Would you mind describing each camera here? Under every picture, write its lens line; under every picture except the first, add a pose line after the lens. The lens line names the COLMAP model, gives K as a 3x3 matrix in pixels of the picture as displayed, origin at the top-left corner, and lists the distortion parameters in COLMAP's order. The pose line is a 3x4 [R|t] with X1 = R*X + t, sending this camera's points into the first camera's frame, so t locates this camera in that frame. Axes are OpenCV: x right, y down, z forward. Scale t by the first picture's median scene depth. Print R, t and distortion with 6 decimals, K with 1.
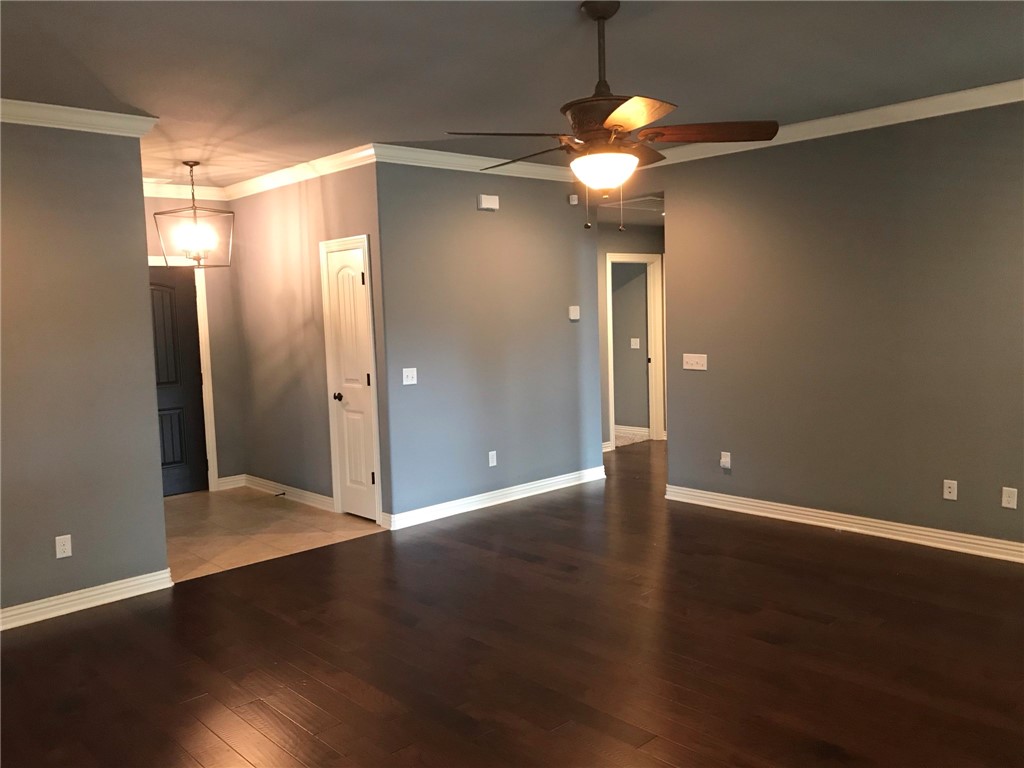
lens RADIAL K [[838.3, 0, 510.9], [0, 838.3, 384.2], [0, 0, 1]] dist [0.026457, -0.000564]
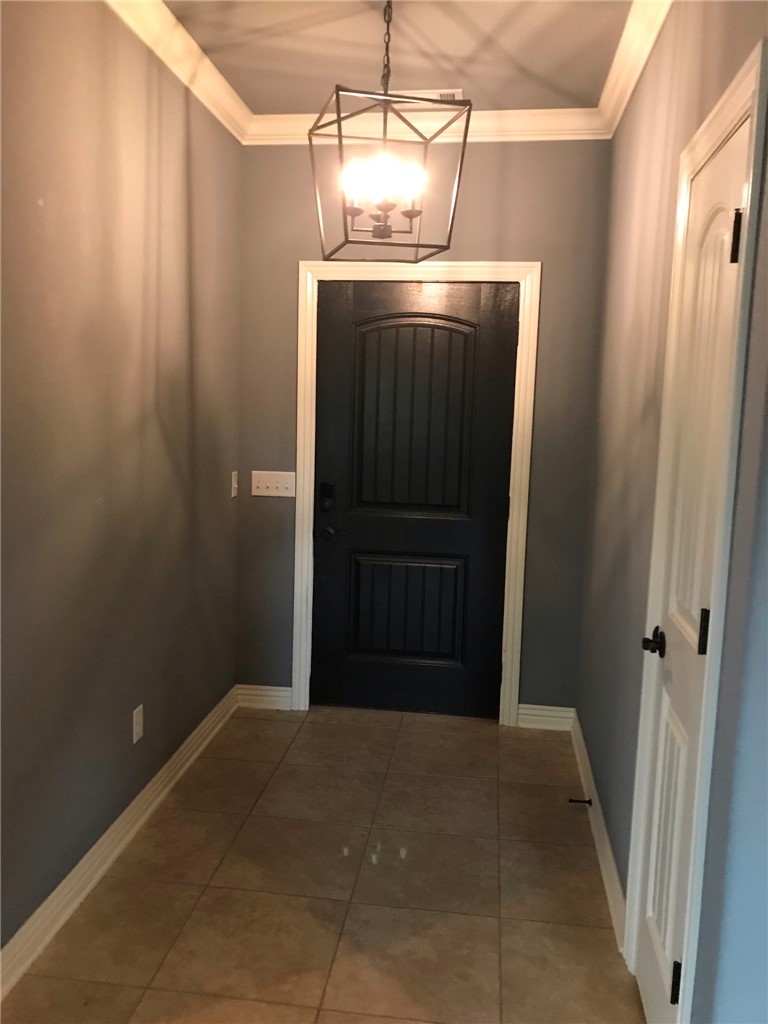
lens RADIAL K [[838.3, 0, 384.6], [0, 838.3, 509.1], [0, 0, 1]] dist [0.026457, -0.000564]
pose [[0.644392, 0.156724, -0.748463, -0.036239], [-0.127676, 0.987084, 0.096767, -0.046719], [0.753961, 0.033205, 0.656079, 0.624212]]
